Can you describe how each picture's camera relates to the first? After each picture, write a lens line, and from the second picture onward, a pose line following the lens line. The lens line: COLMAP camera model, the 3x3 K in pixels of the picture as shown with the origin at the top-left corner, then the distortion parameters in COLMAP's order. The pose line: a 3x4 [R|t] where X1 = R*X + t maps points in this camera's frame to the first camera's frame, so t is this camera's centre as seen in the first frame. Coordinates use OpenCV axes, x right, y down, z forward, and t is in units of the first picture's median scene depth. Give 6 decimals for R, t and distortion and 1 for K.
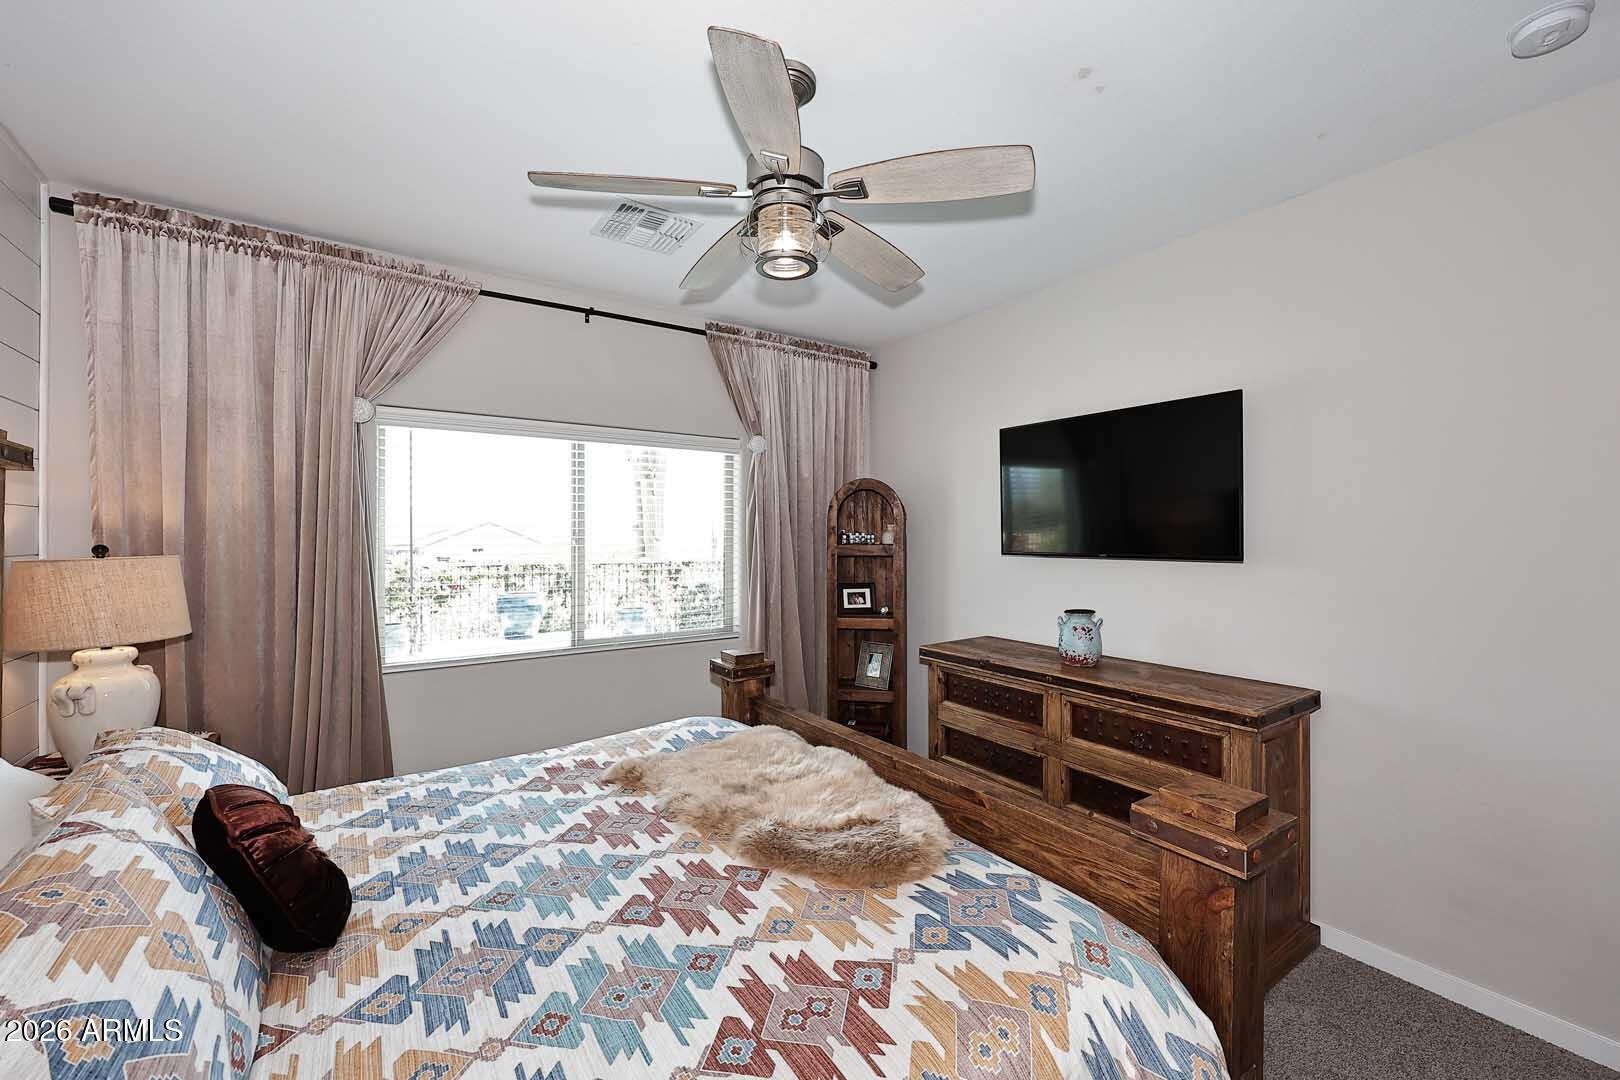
lens RADIAL K [[651.8, 0, 812.1], [0, 651.8, 534.9], [0, 0, 1]] dist [0.004111, 0.000246]
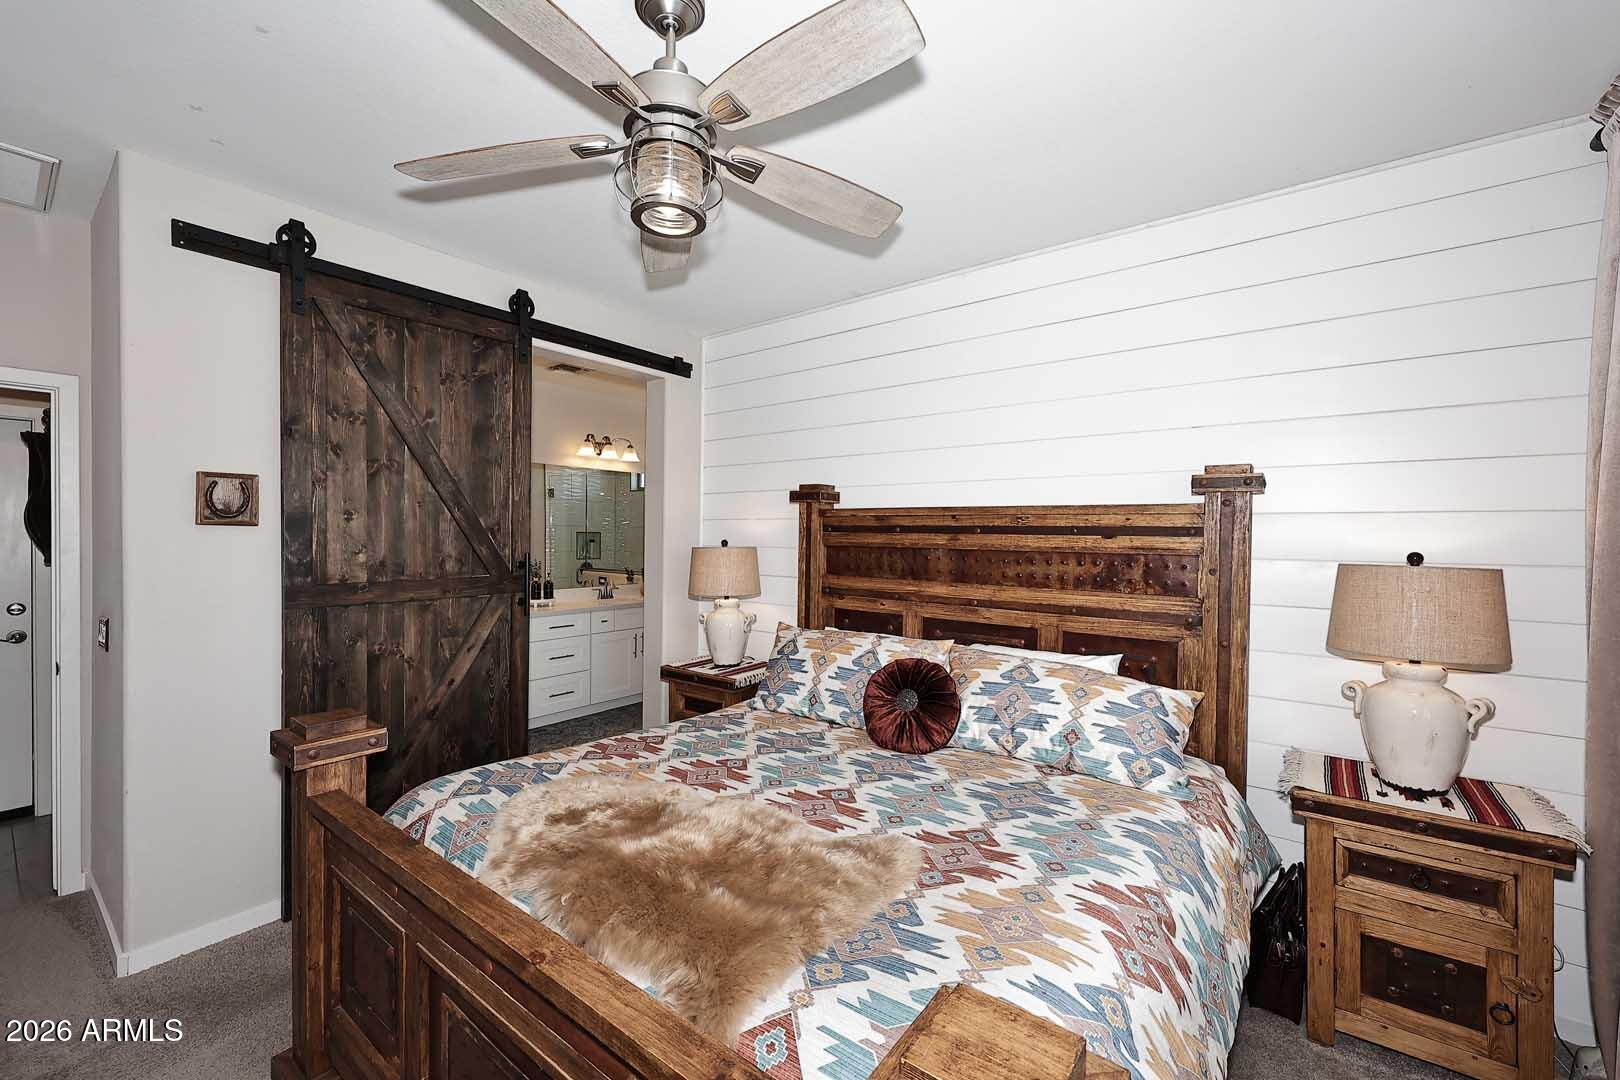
lens RADIAL K [[651.8, 0, 810.2], [0, 651.8, 532.4], [0, 0, 1]] dist [0.004111, 0.000246]
pose [[-0.952943, -0.009857, -0.302989, 0.027502], [-0.007888, 0.999939, -0.007724, 0.000206], [0.303046, -0.004971, -0.952963, 1.193150]]
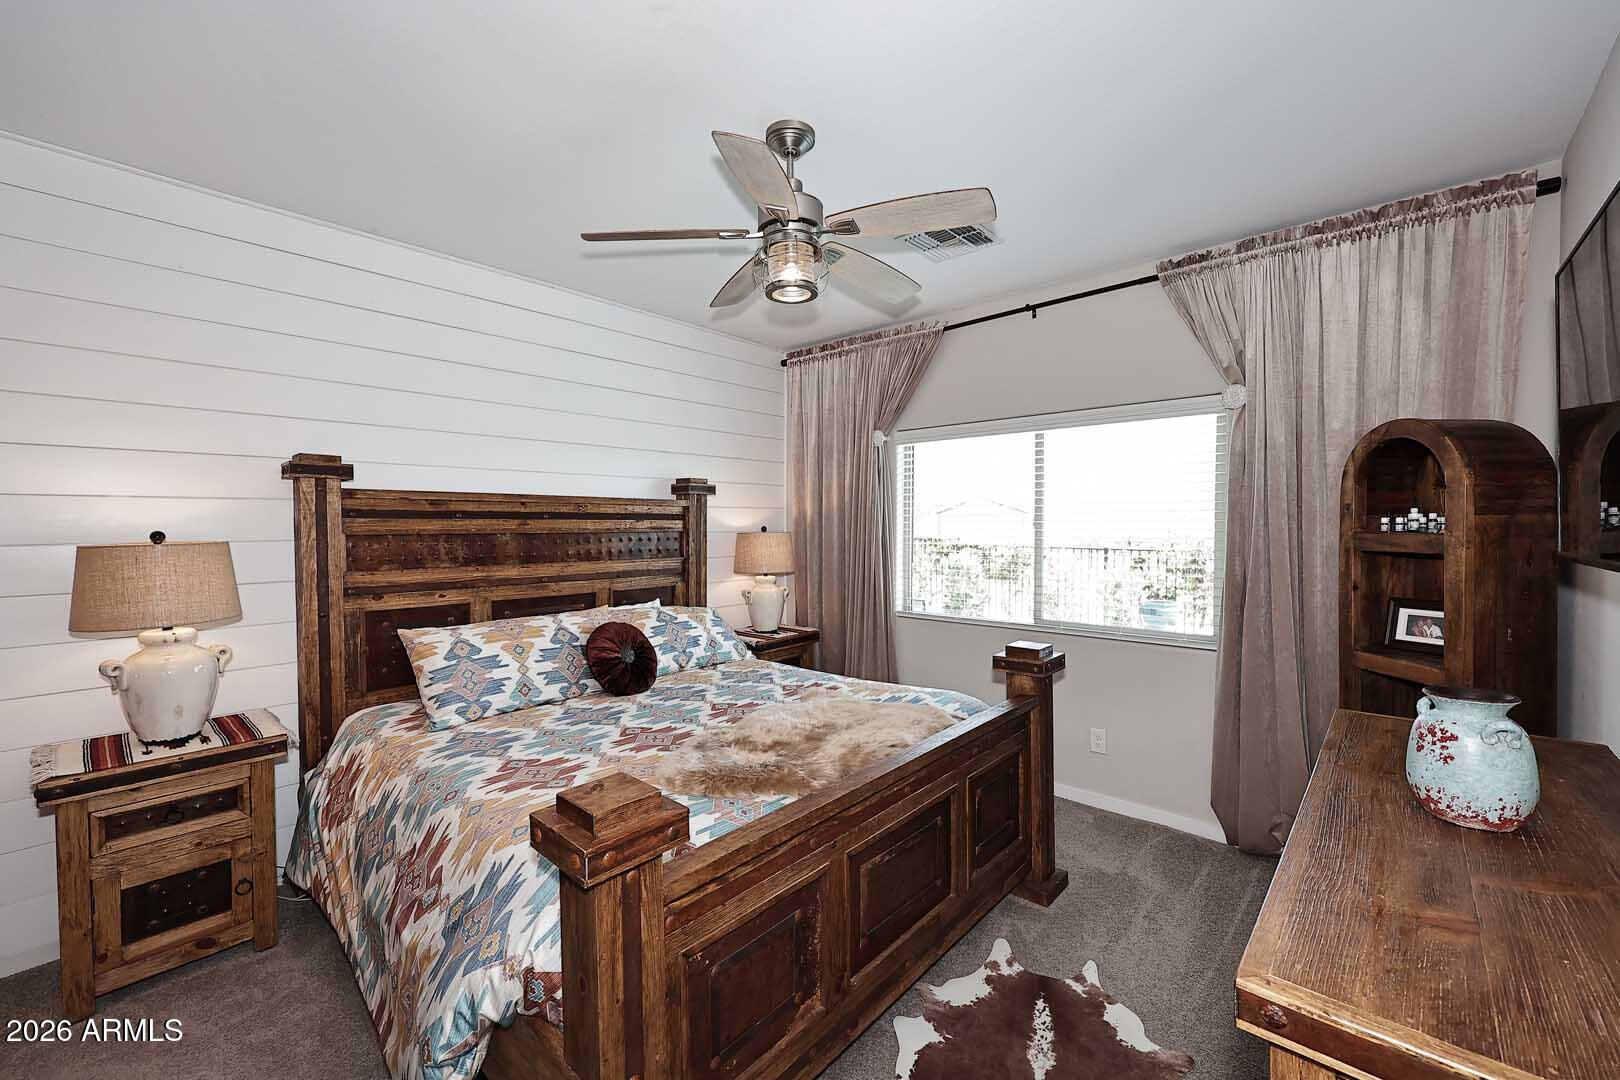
lens RADIAL K [[651.8, 0, 808.1], [0, 651.8, 537.2], [0, 0, 1]] dist [0.004111, 0.000246]
pose [[0.233771, 0.021037, -0.972064, 0.719107], [0.006916, 0.999705, 0.023299, 0.000894], [0.972267, -0.012170, 0.233556, 0.475268]]
